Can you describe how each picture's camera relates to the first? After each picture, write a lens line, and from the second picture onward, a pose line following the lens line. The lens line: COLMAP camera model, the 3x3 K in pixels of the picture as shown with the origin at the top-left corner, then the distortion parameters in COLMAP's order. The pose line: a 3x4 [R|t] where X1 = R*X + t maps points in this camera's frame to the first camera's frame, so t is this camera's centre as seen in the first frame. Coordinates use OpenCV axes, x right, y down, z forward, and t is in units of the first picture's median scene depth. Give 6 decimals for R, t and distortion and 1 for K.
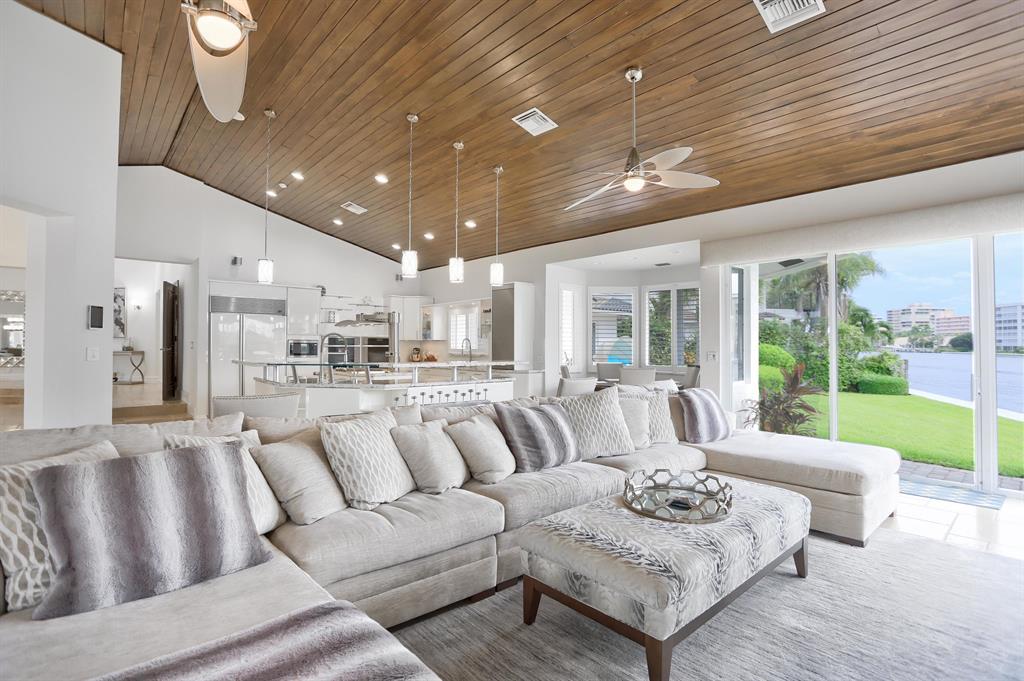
lens RADIAL K [[497.1, 0, 512.0], [0, 497.1, 340.5], [0, 0, 1]] dist [-0.070756, 0.030683]
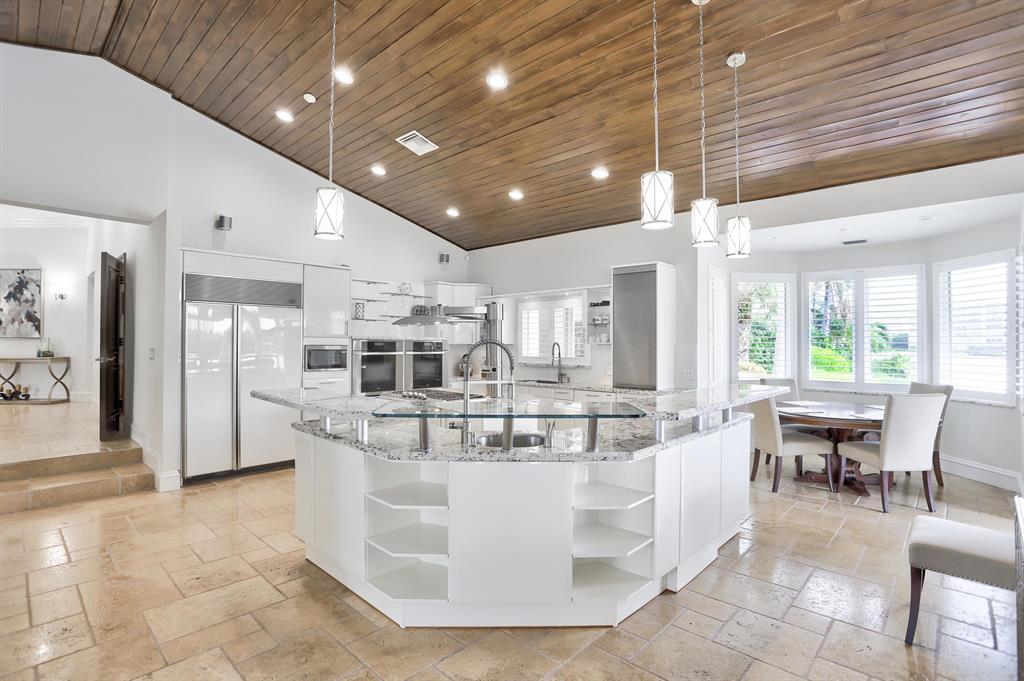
lens RADIAL K [[497.1, 0, 512.0], [0, 497.1, 340.5], [0, 0, 1]] dist [-0.070756, 0.030683]
pose [[0.995839, 0.002897, 0.091082, -0.239328], [-0.003138, 0.999992, 0.002502, -0.009487], [-0.091074, -0.002777, 0.995840, 0.319710]]
